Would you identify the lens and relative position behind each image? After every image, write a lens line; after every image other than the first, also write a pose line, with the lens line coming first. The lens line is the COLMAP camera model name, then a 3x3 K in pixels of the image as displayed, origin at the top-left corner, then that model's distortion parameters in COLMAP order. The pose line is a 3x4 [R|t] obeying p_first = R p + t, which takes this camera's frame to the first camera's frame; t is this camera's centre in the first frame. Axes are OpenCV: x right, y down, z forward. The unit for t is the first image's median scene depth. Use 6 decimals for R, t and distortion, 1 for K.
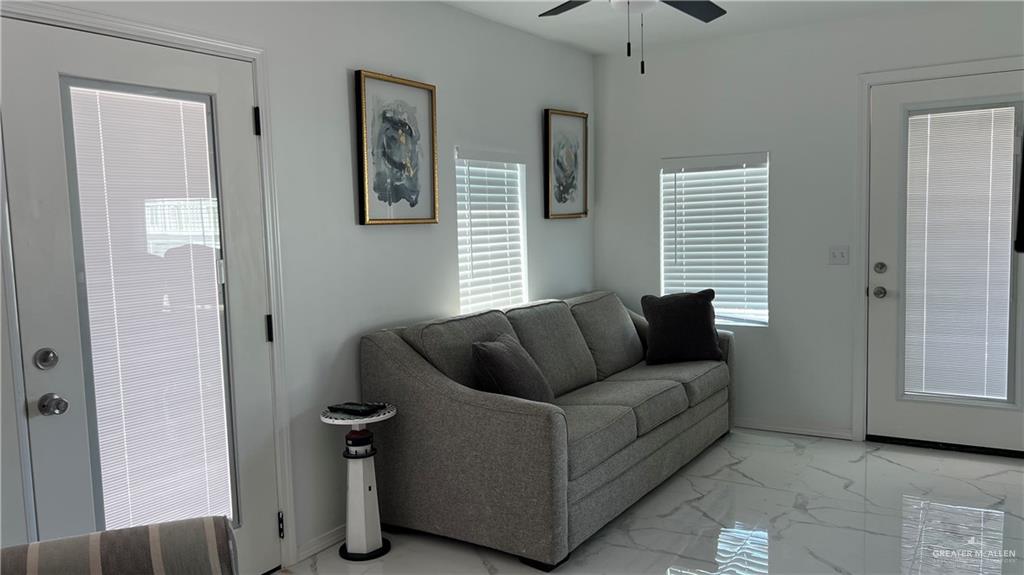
lens RADIAL K [[765.5, 0, 512.0], [0, 765.5, 287.5], [0, 0, 1]] dist [-0.002585, -0.004011]
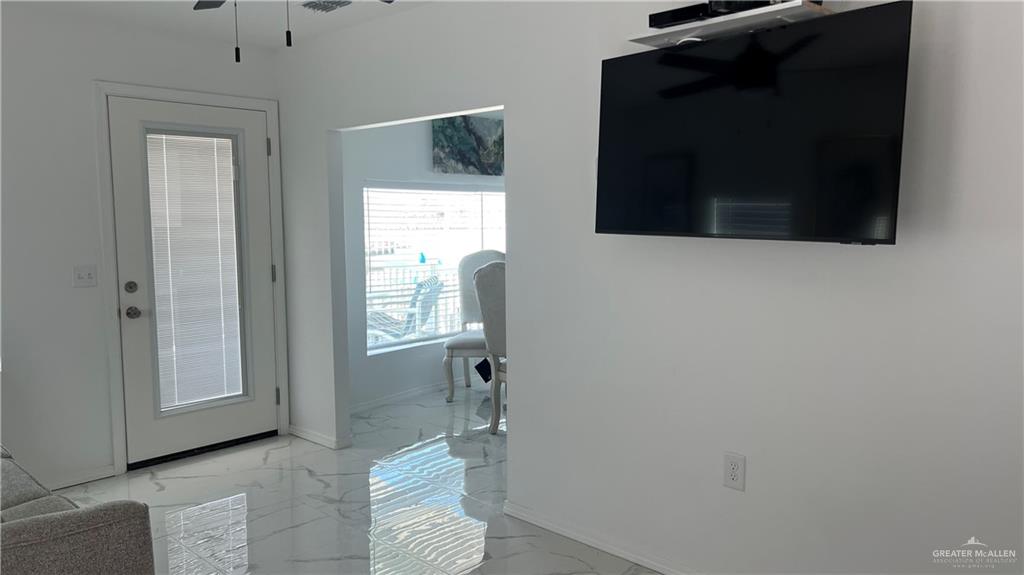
lens RADIAL K [[758.9, 0, 516.2], [0, 758.9, 281.4], [0, 0, 1]] dist [0.075422, -0.098976]
pose [[0.200827, -0.054082, 0.978133, -0.380480], [0.088609, 0.995385, 0.036843, -0.026505], [-0.975611, 0.079272, 0.204692, 0.341856]]
